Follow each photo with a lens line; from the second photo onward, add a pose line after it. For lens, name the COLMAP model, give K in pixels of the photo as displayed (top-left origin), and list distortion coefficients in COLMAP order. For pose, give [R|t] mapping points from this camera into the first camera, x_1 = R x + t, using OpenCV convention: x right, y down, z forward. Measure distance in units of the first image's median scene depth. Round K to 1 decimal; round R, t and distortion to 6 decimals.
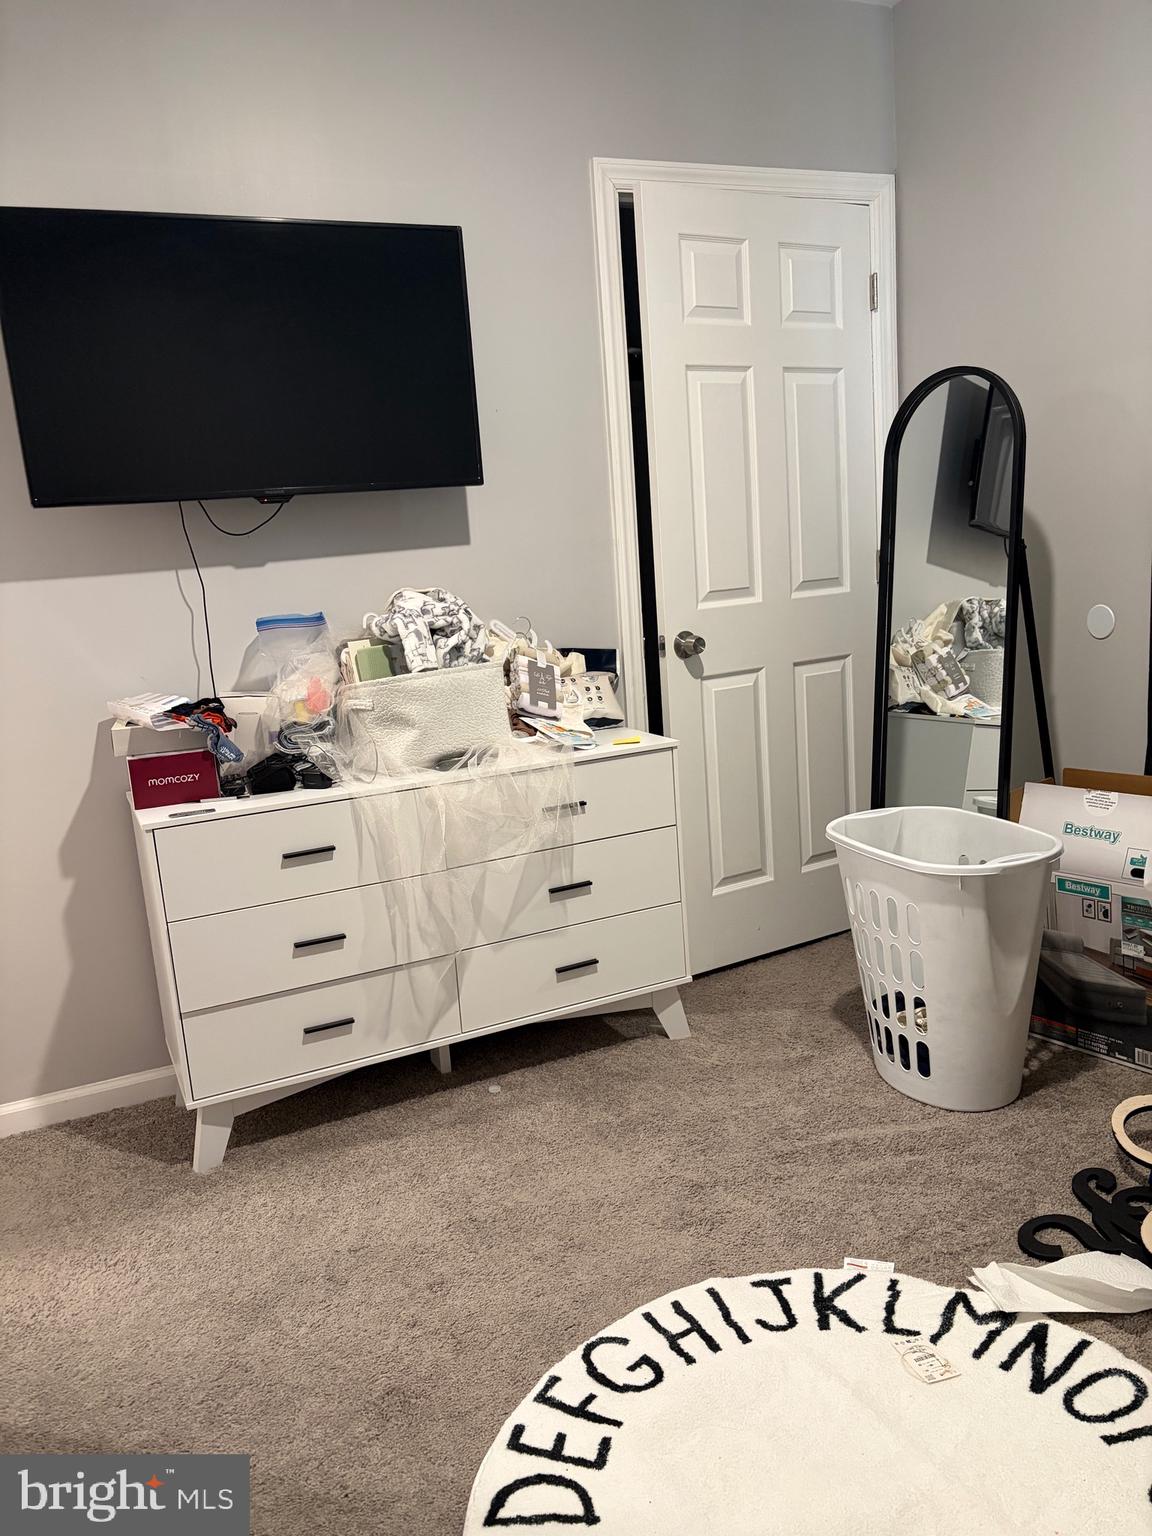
lens RADIAL K [[1159.0, 0, 569.0], [0, 1159.0, 762.2], [0, 0, 1]] dist [0.021649, -0.002892]
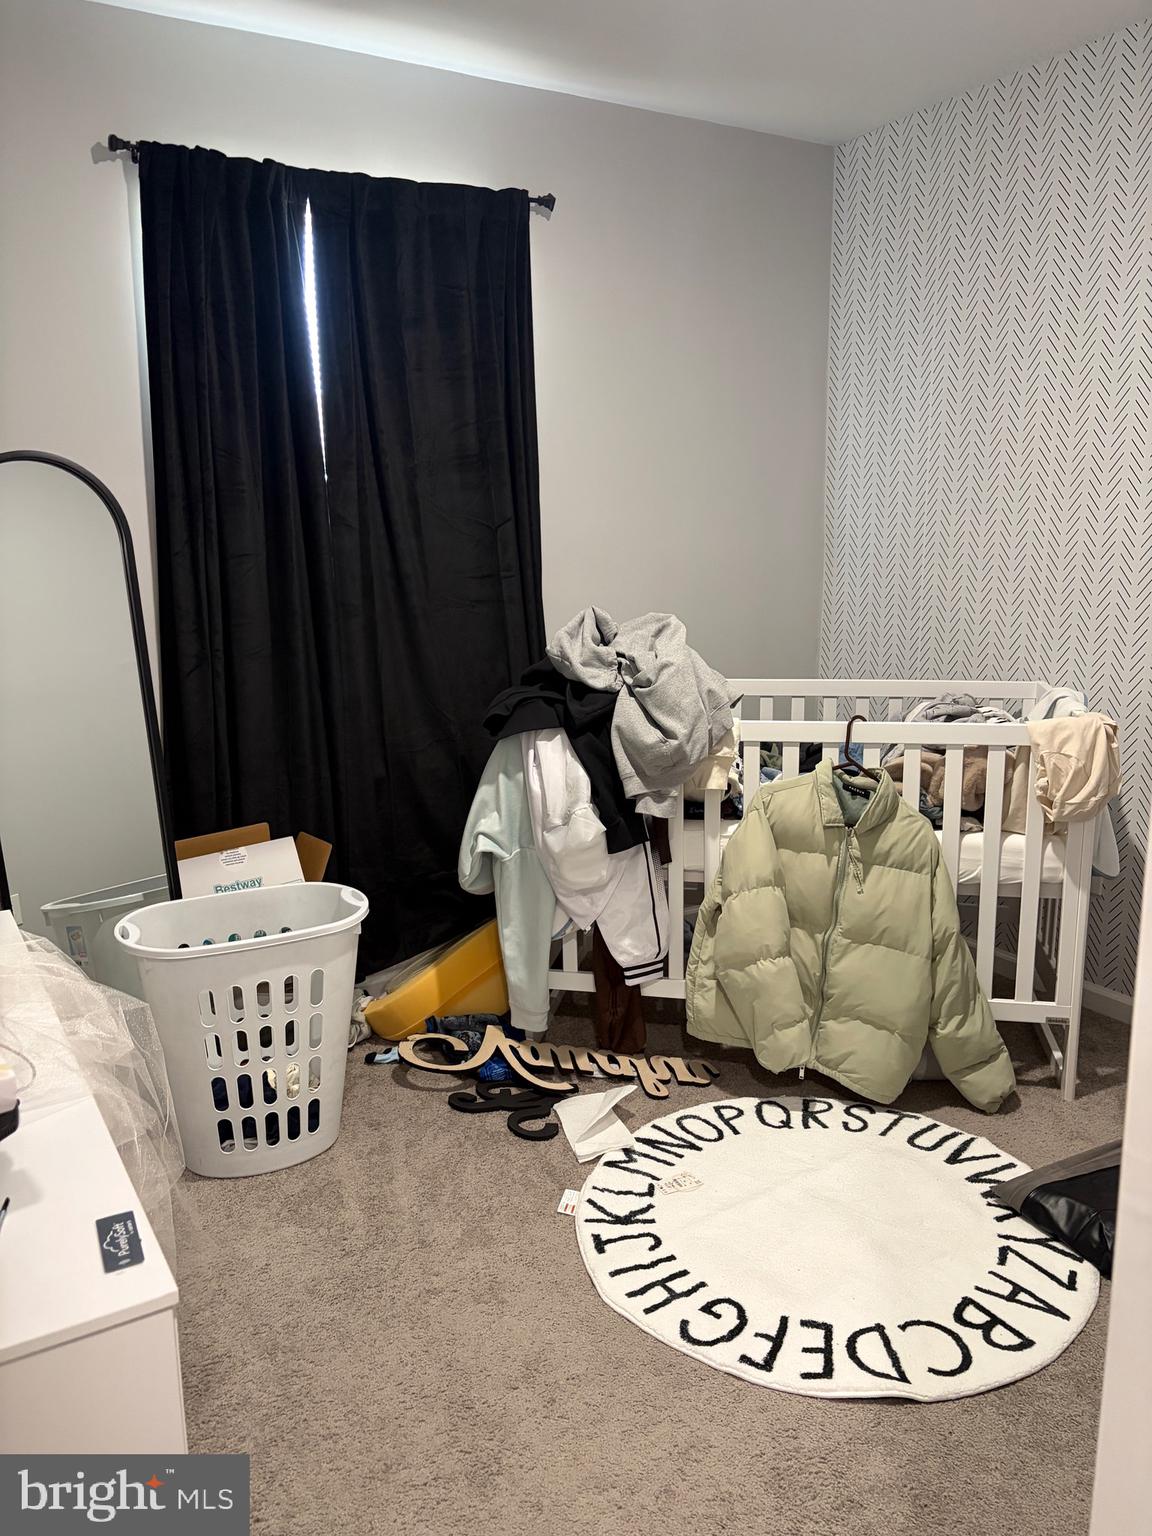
lens RADIAL K [[1159.0, 0, 569.0], [0, 1159.0, 762.2], [0, 0, 1]] dist [0.021649, -0.002892]
pose [[-0.123234, -0.101813, 0.987141, -0.997549], [0.192431, 0.973391, 0.124417, -0.194580], [-0.973542, 0.205289, -0.100363, 1.108206]]
